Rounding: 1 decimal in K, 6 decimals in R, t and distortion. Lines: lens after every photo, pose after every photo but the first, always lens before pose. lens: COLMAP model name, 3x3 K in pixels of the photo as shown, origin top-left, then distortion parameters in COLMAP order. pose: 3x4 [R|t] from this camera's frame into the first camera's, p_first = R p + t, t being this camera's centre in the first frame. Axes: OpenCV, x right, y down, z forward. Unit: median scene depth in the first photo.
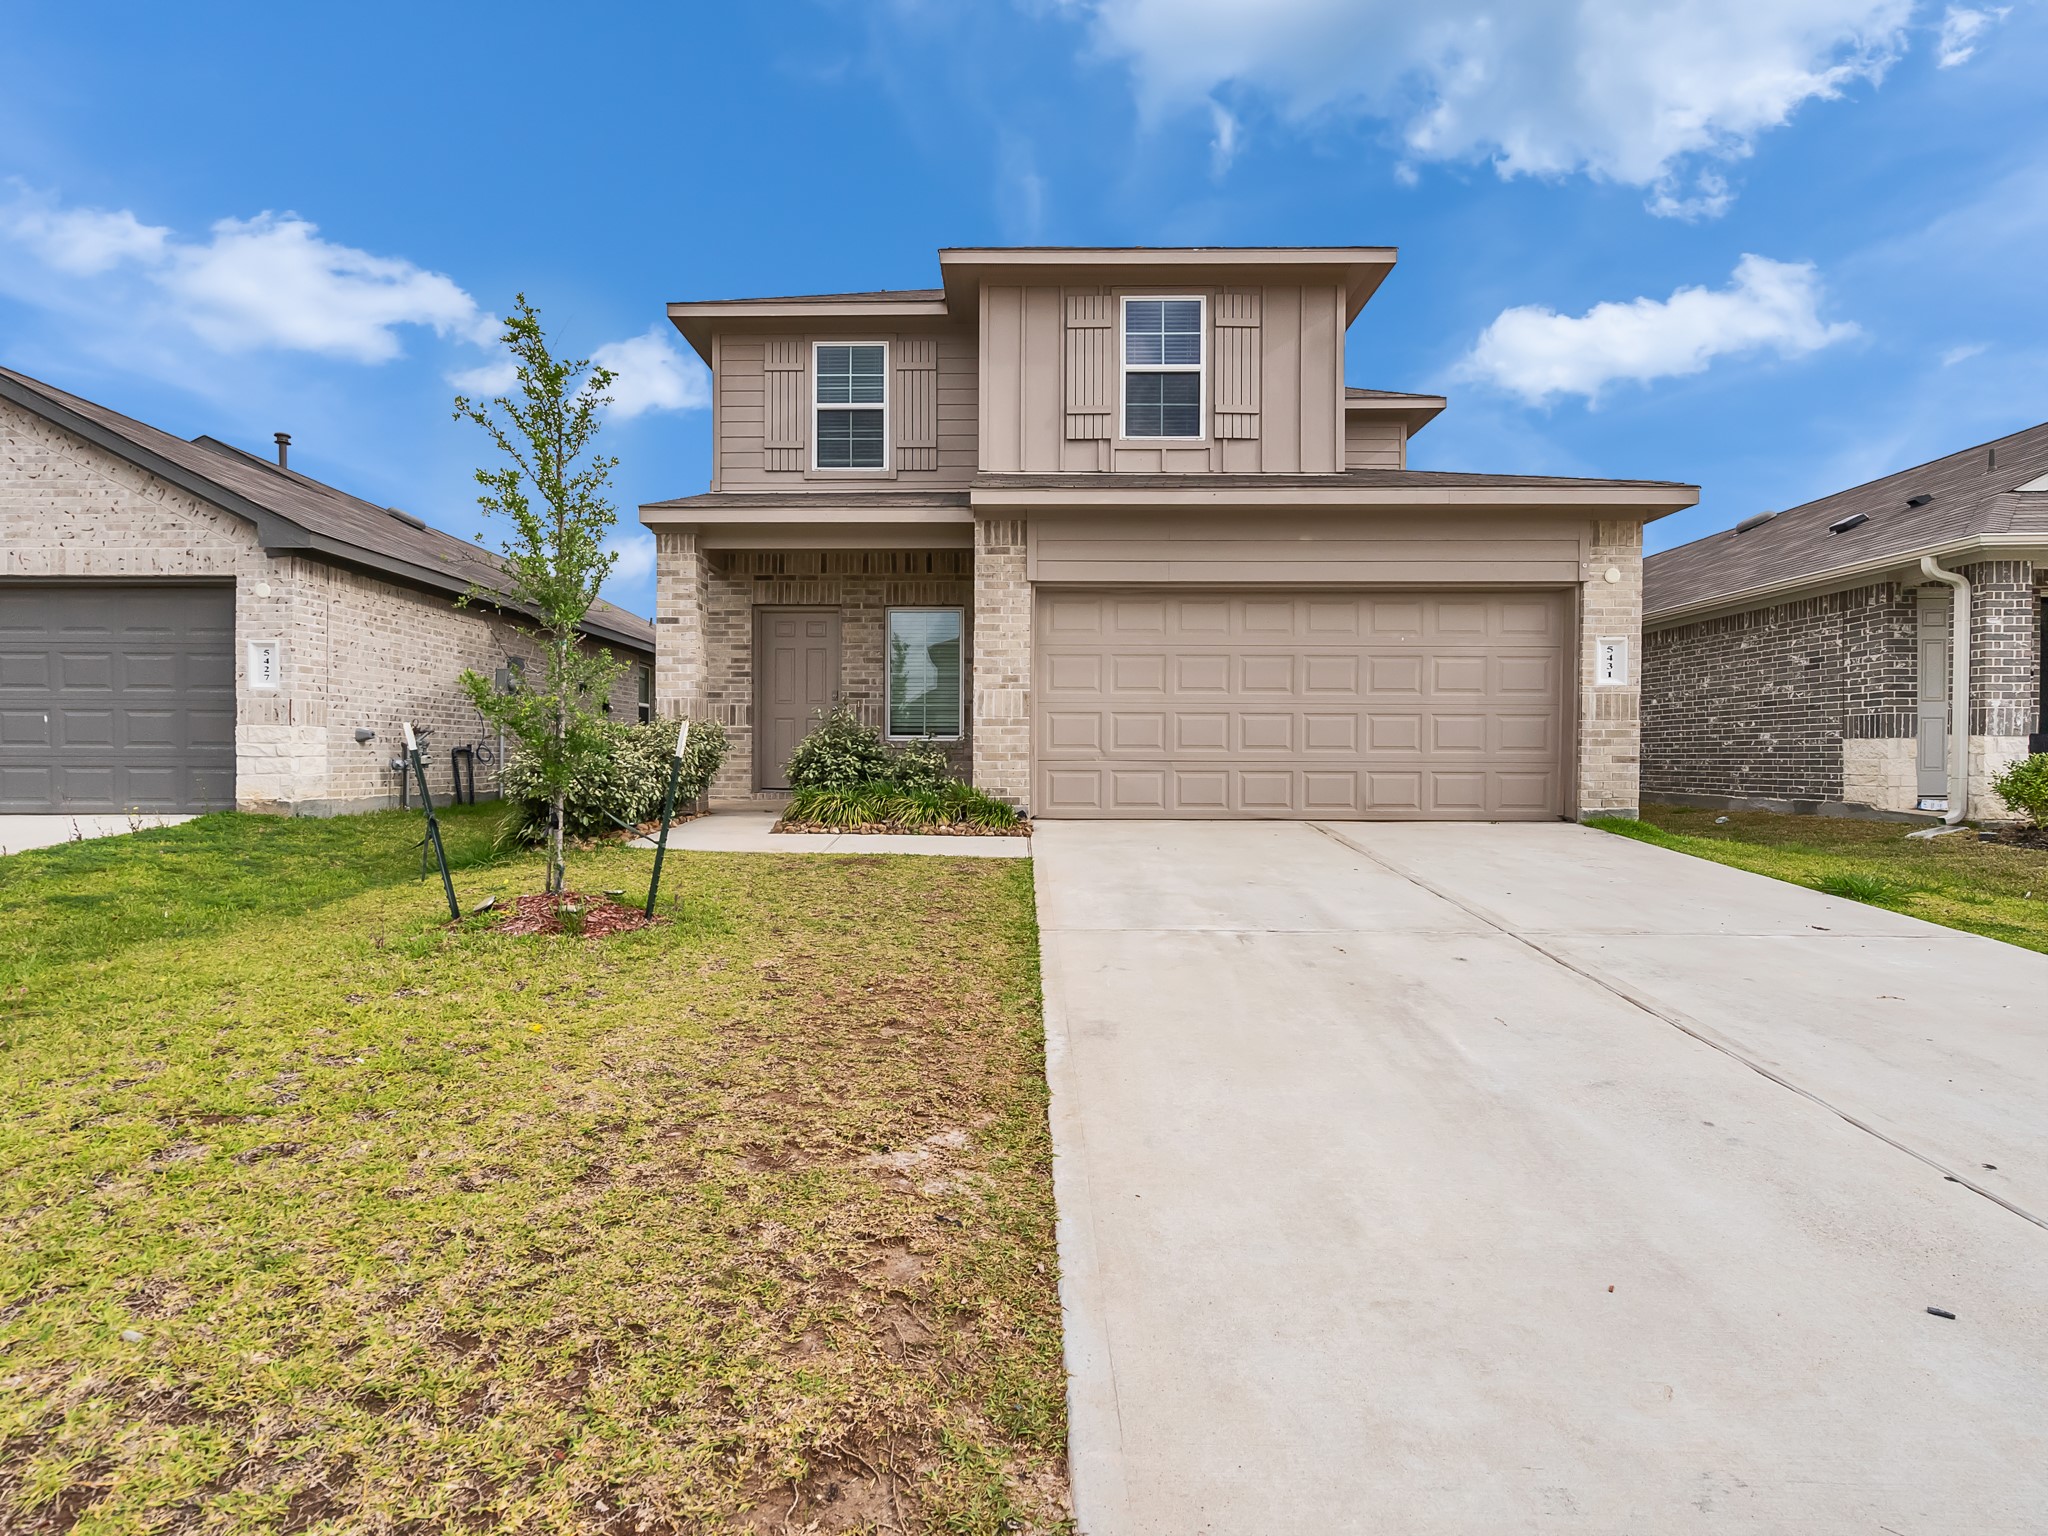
lens RADIAL K [[1042.4, 0, 1015.9], [0, 1042.4, 770.7], [0, 0, 1]] dist [0.000474, 0.001328]
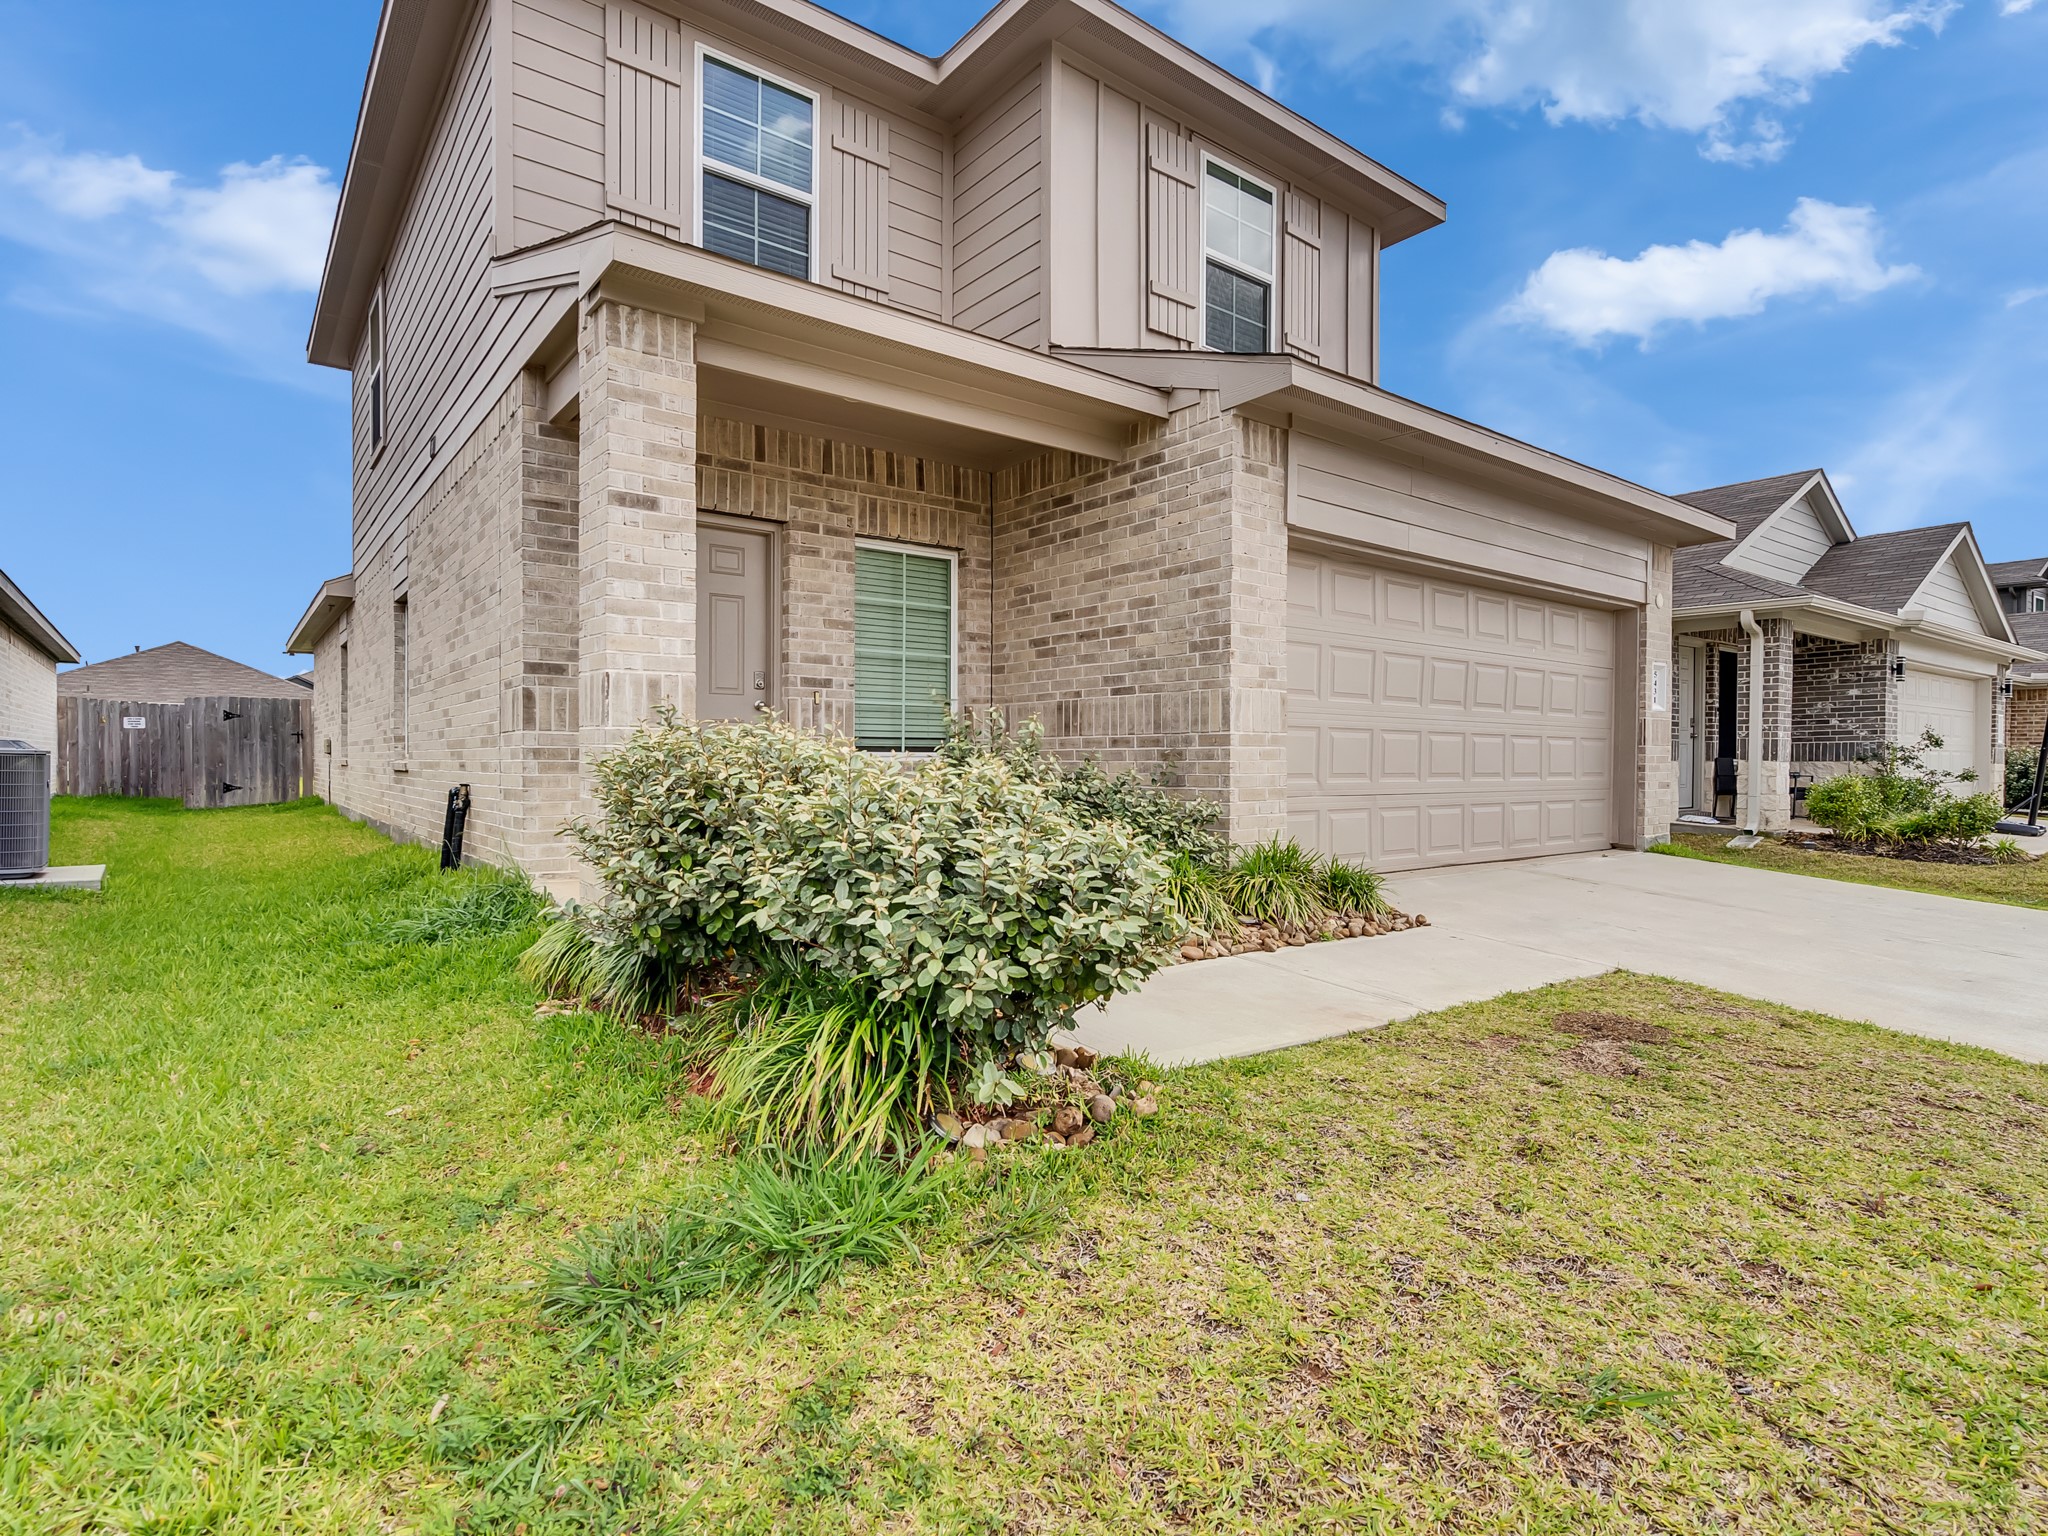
lens RADIAL K [[1042.4, 0, 1015.9], [0, 1042.4, 770.7], [0, 0, 1]] dist [0.000474, 0.001328]
pose [[0.789026, -0.005446, 0.614336, -0.480561], [0.004966, 0.999985, 0.002487, -0.027913], [-0.614340, 0.001089, 0.789041, 0.543535]]
